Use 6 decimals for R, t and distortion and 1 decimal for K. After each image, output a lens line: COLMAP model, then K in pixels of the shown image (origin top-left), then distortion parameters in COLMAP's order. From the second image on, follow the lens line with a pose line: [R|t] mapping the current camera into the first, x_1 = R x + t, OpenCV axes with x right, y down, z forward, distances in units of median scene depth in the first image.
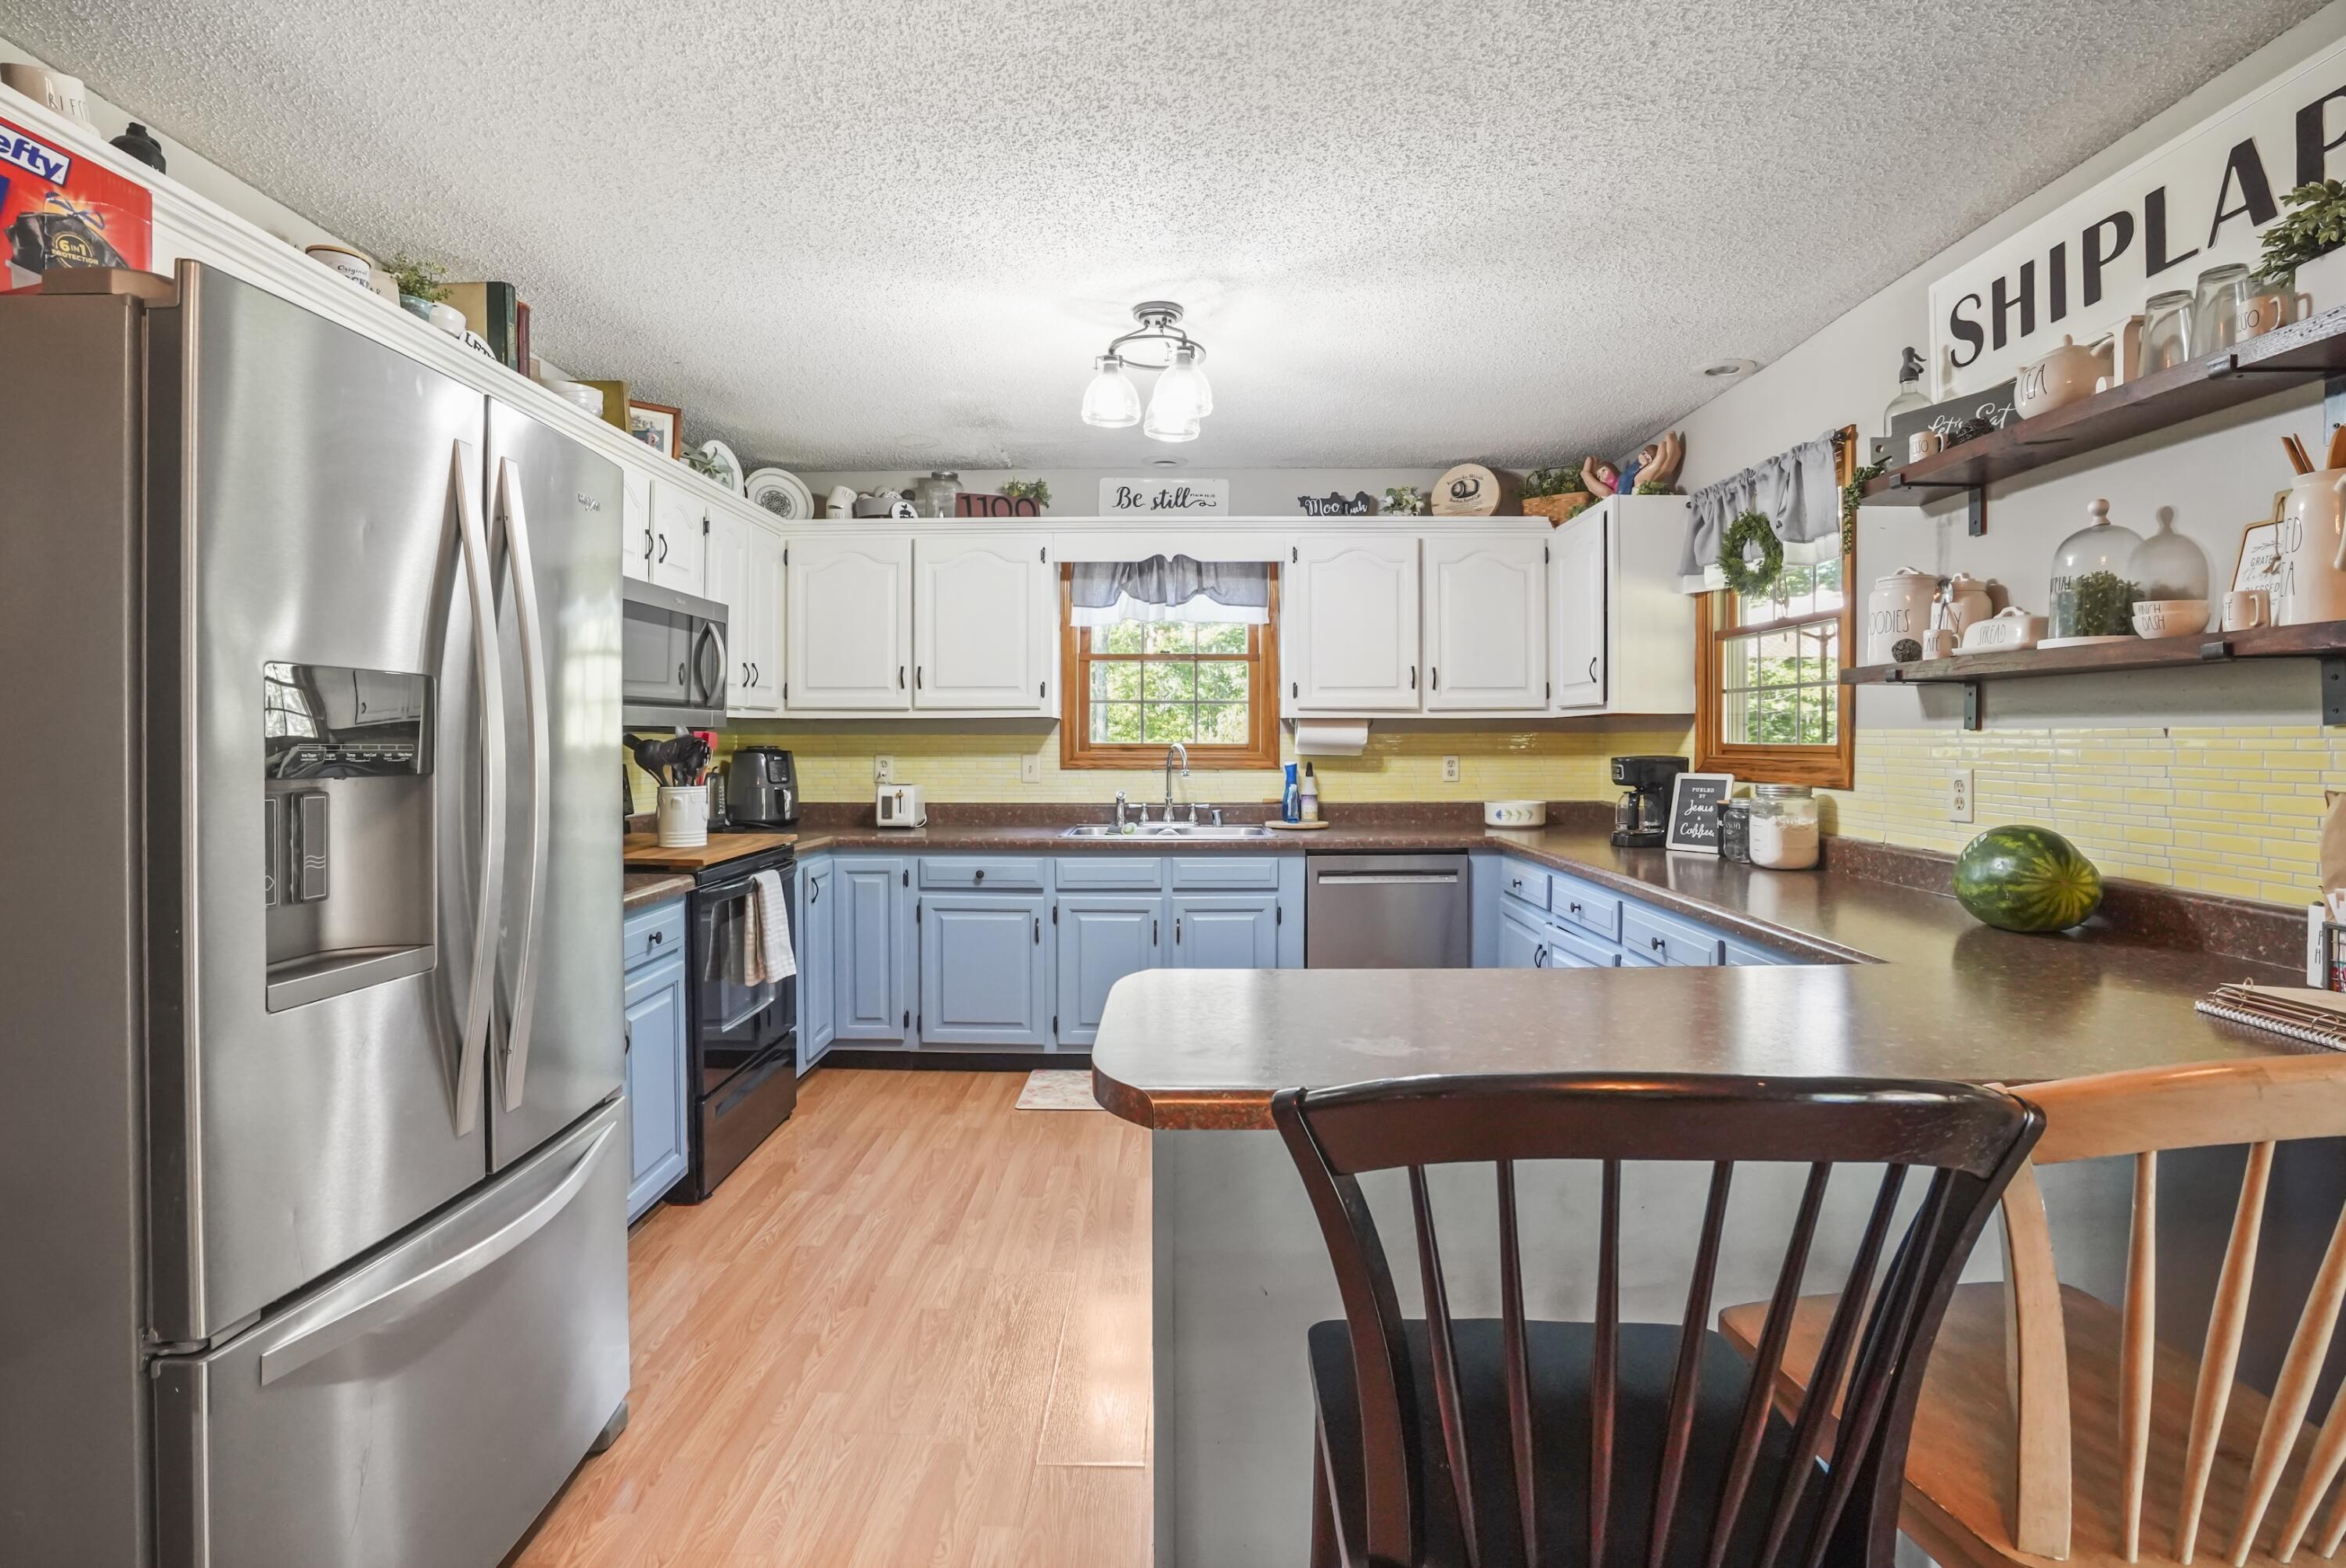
lens RADIAL K [[1115.7, 0, 1173.5], [0, 1115.7, 745.5], [0, 0, 1]] dist [-0.048067, 0.012202]
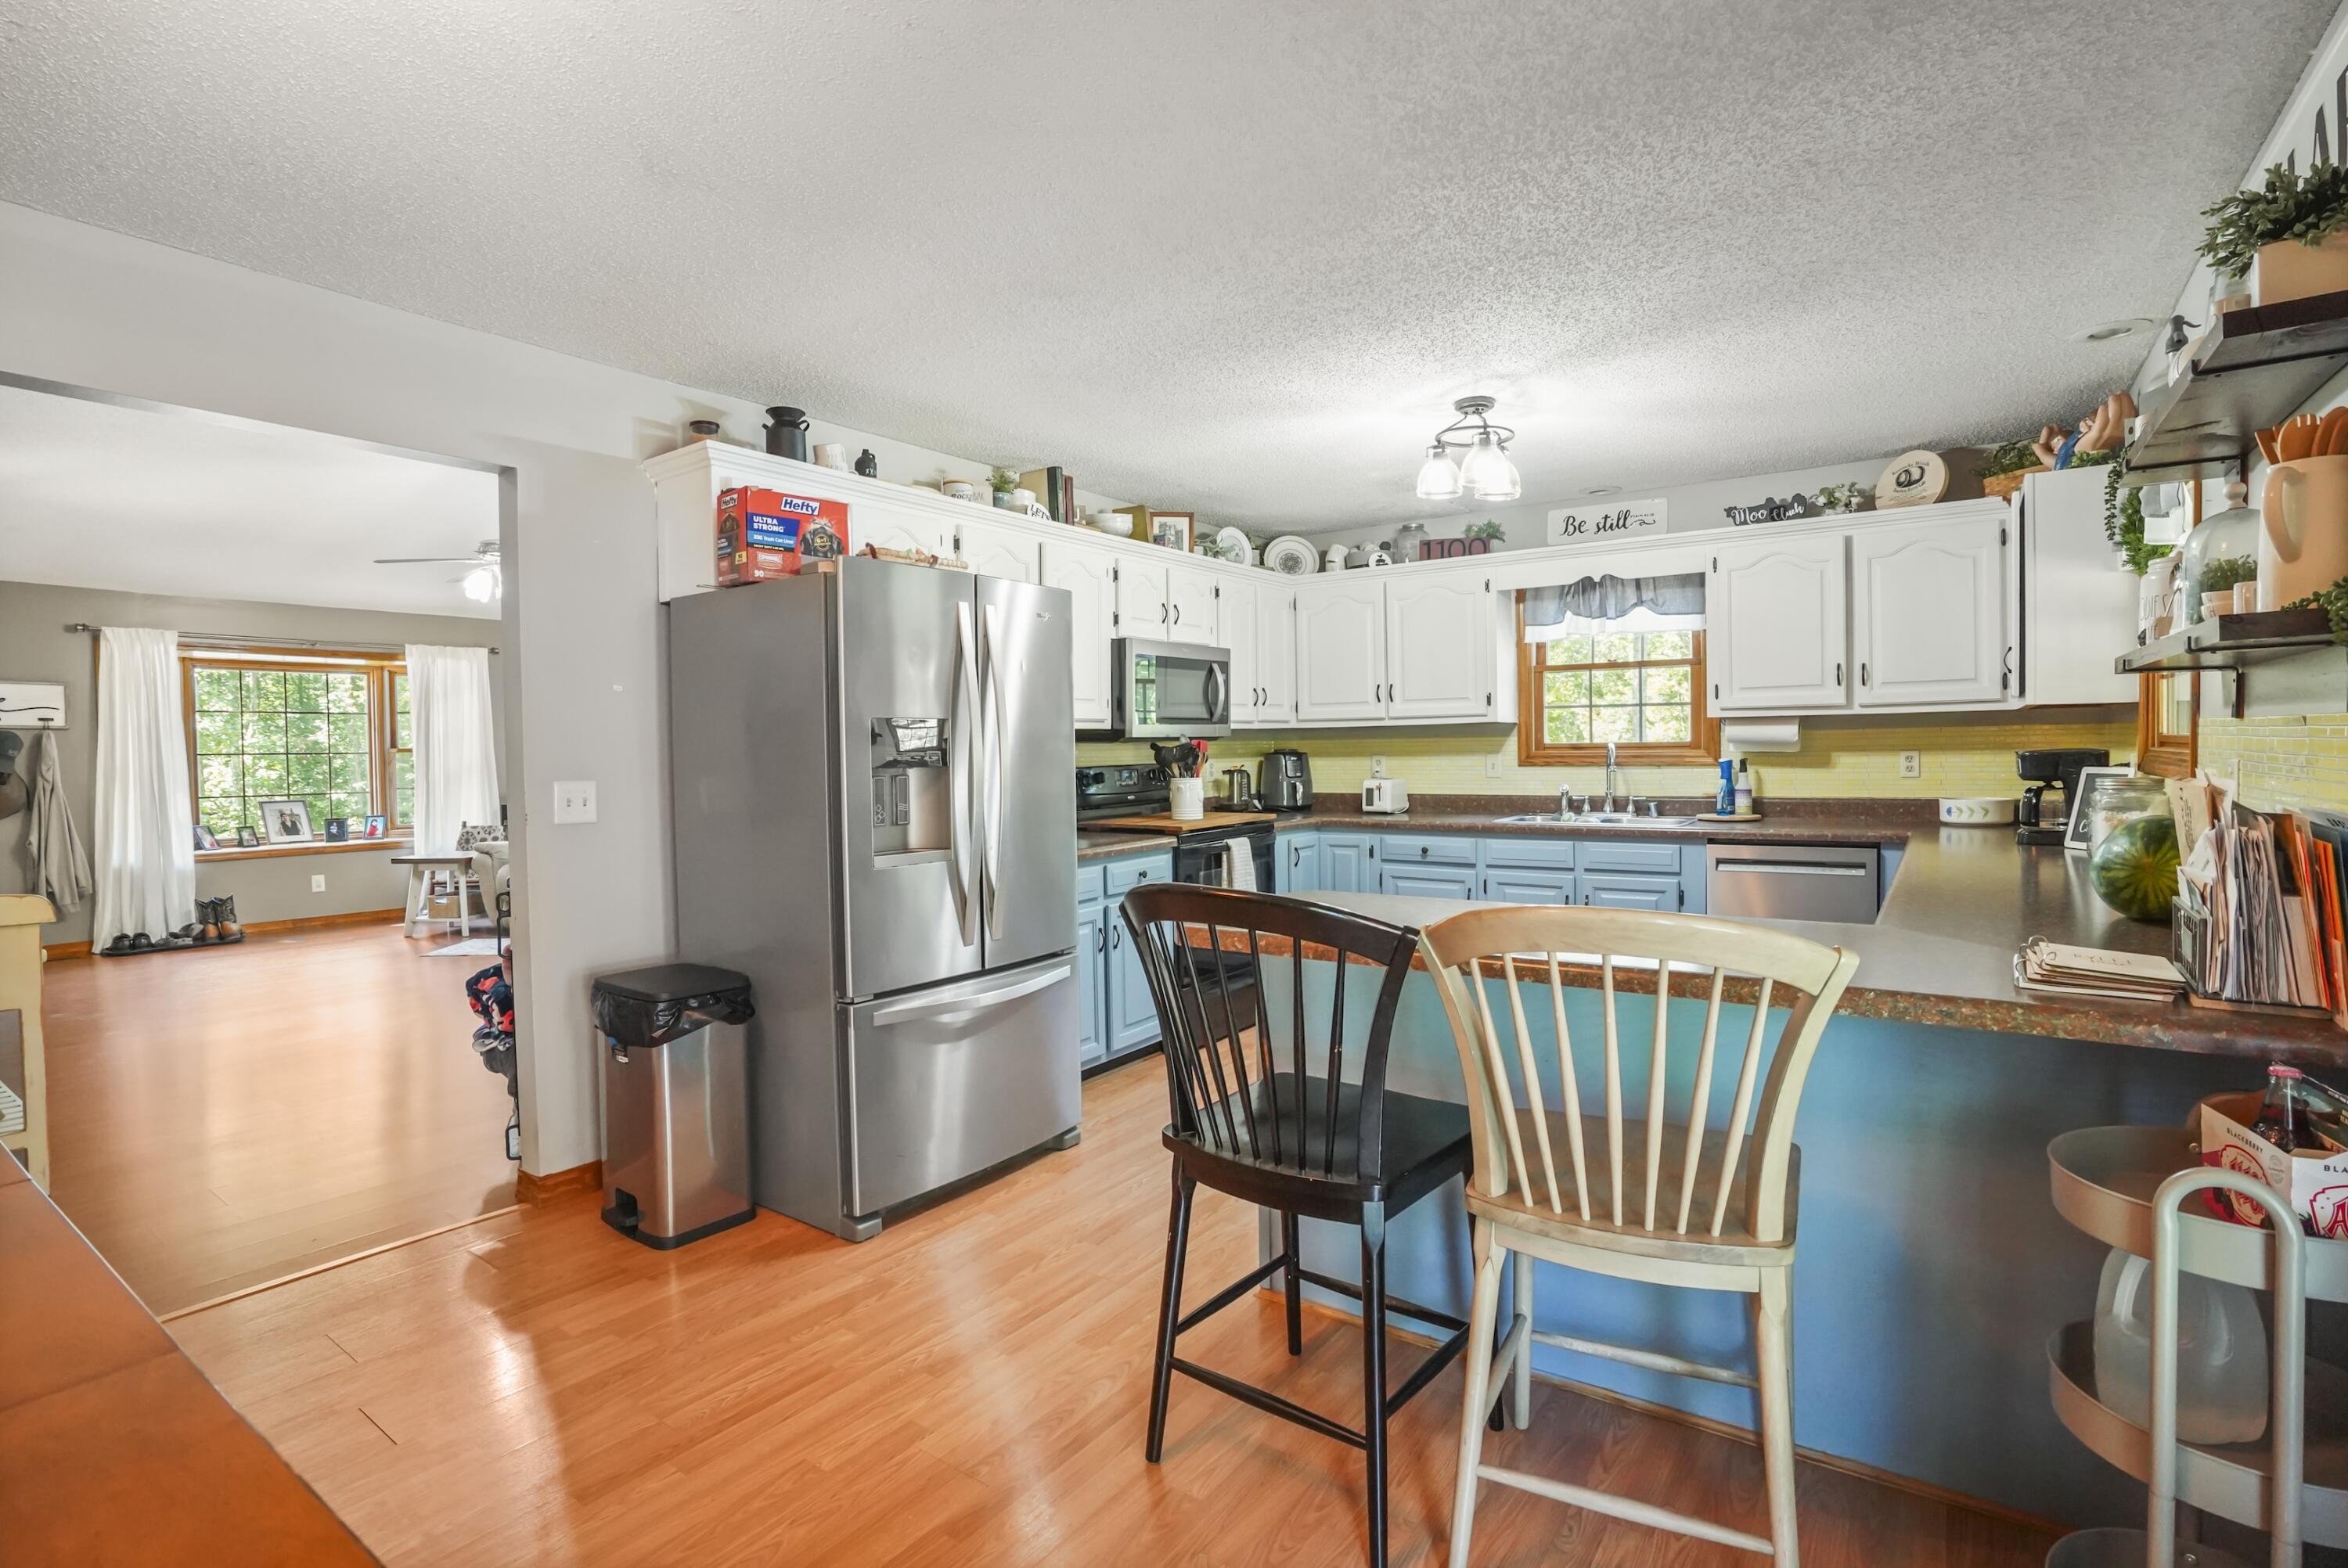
lens RADIAL K [[1116.4, 0, 1191.6], [0, 1116.4, 772.2], [0, 0, 1]] dist [-0.048067, 0.012202]
pose [[0.823876, -0.000928, -0.566770, 0.290515], [0.013868, 0.999732, 0.018522, 0.001367], [0.566601, -0.023120, 0.823668, -0.156921]]
